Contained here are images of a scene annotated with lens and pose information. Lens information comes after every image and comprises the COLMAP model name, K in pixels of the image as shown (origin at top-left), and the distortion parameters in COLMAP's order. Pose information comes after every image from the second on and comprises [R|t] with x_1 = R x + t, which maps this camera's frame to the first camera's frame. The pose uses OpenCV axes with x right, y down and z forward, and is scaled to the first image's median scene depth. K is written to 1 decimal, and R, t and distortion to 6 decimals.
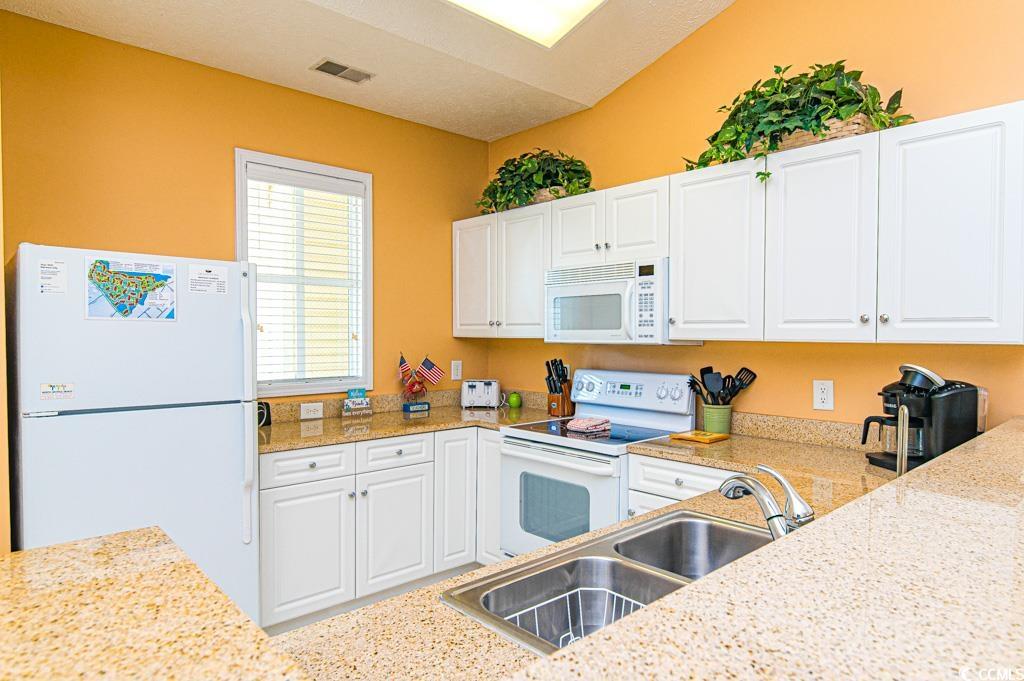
lens RADIAL K [[614.6, 0, 508.7], [0, 614.6, 348.8], [0, 0, 1]] dist [-0.009914, 0.000045]
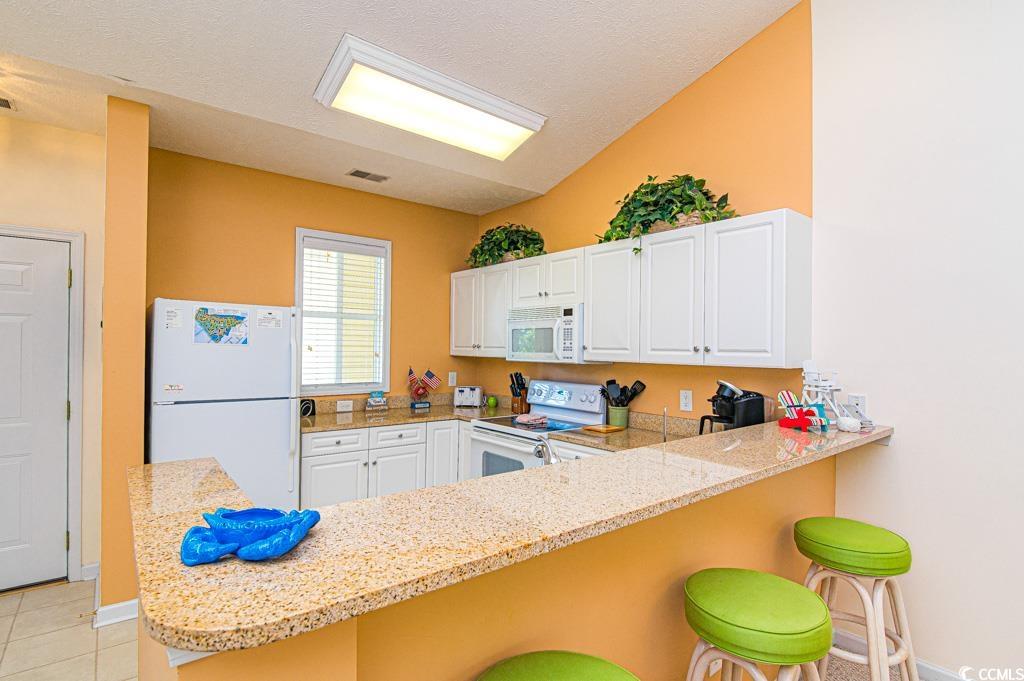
lens RADIAL K [[506.1, 0, 508.3], [0, 506.1, 345.4], [0, 0, 1]] dist [-0.018596, -0.001821]
pose [[0.997991, 0.010534, -0.062480, 0.152353], [-0.012451, 0.999461, -0.030383, -0.011308], [0.062127, 0.031100, 0.997584, -0.184574]]
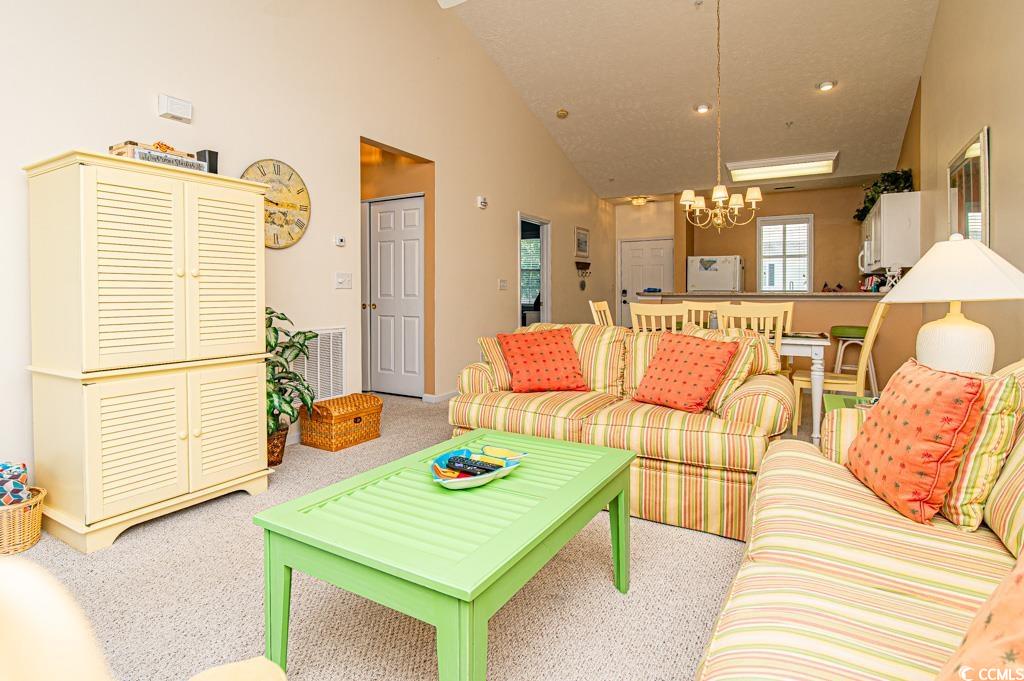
lens RADIAL K [[551.1, 0, 456.2], [0, 551.1, 295.8], [0, 0, 1]] dist [-0.007104, 0.000409]
pose [[0.238120, 0.000746, -0.971236, 2.056146], [-0.028031, 0.999588, -0.006105, 0.150349], [0.970831, 0.028679, 0.238043, -1.251277]]
